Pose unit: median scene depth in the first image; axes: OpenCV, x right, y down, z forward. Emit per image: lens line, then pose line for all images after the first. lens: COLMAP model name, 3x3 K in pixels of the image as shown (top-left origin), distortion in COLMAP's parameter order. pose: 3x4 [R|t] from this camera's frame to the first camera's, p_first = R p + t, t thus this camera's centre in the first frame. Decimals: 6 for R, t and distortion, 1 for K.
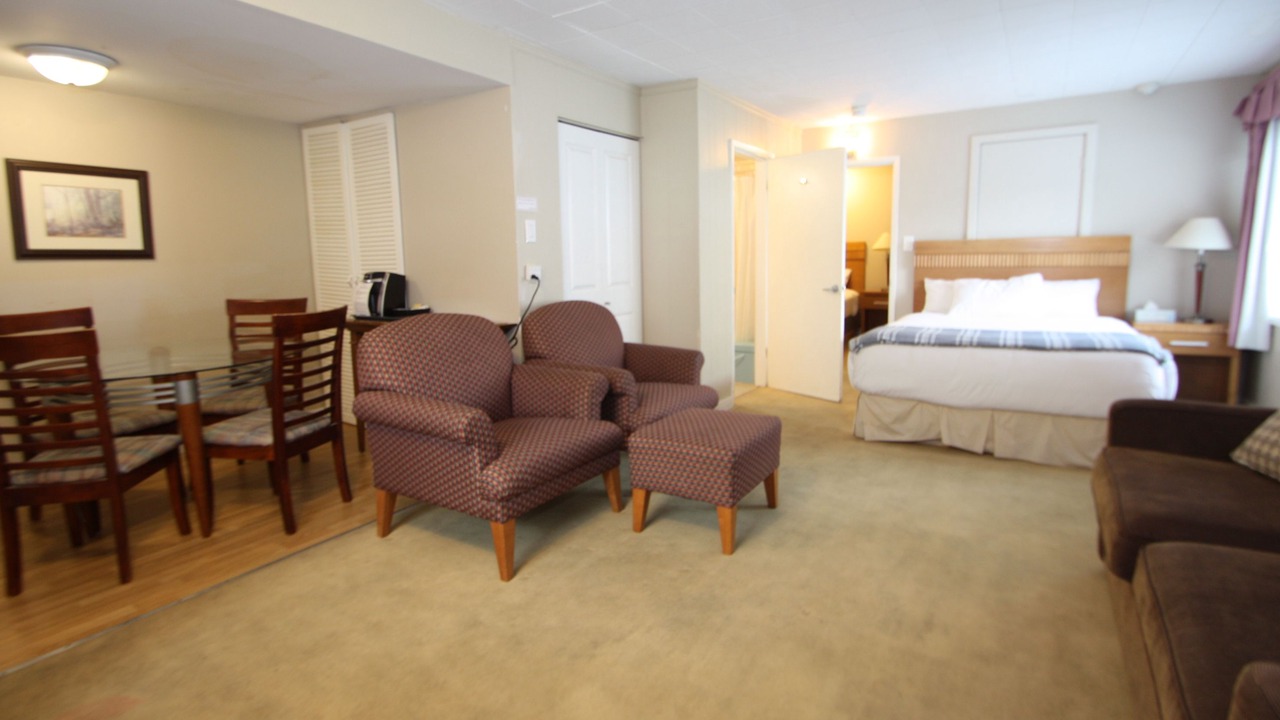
lens RADIAL K [[608.5, 0, 643.2], [0, 608.5, 338.3], [0, 0, 1]] dist [-0.001577, -0.000643]
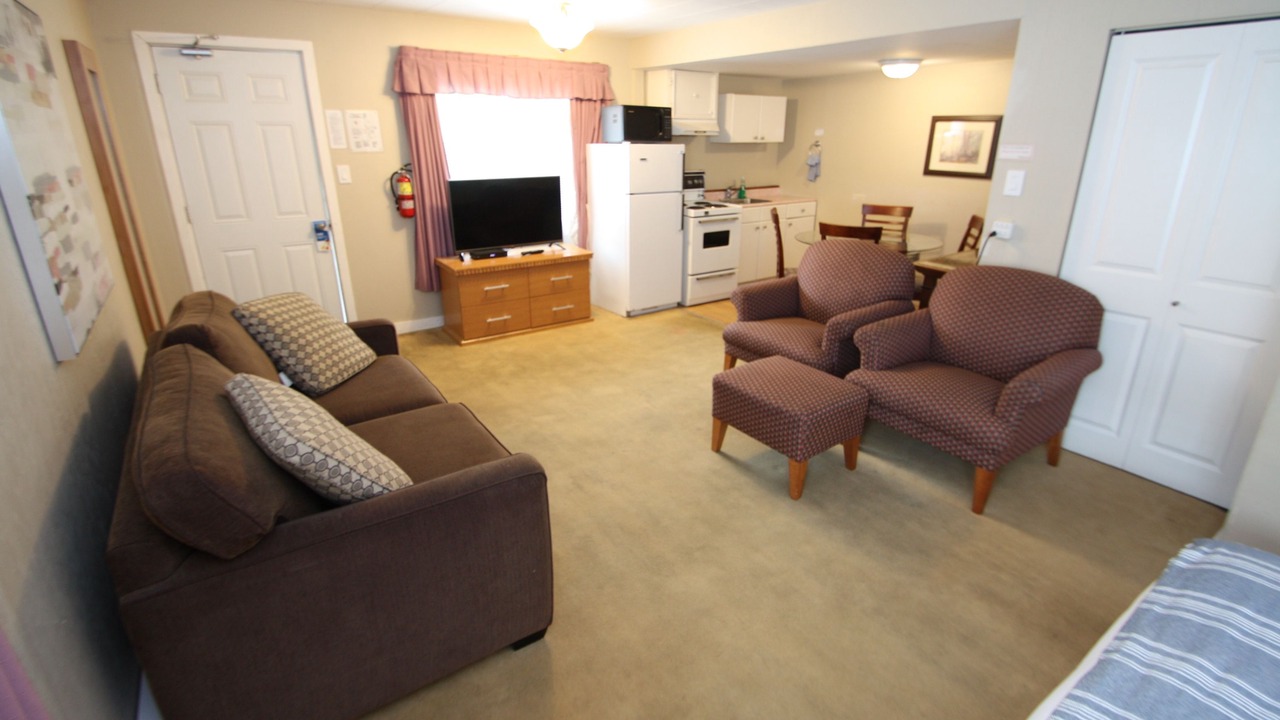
lens RADIAL K [[608.5, 0, 643.2], [0, 608.5, 338.3], [0, 0, 1]] dist [-0.001577, -0.000643]
pose [[-0.375988, 0.305384, -0.874856, 0.894161], [-0.138284, 0.915068, 0.378851, -0.234982], [0.916248, 0.263422, -0.301825, 0.849238]]
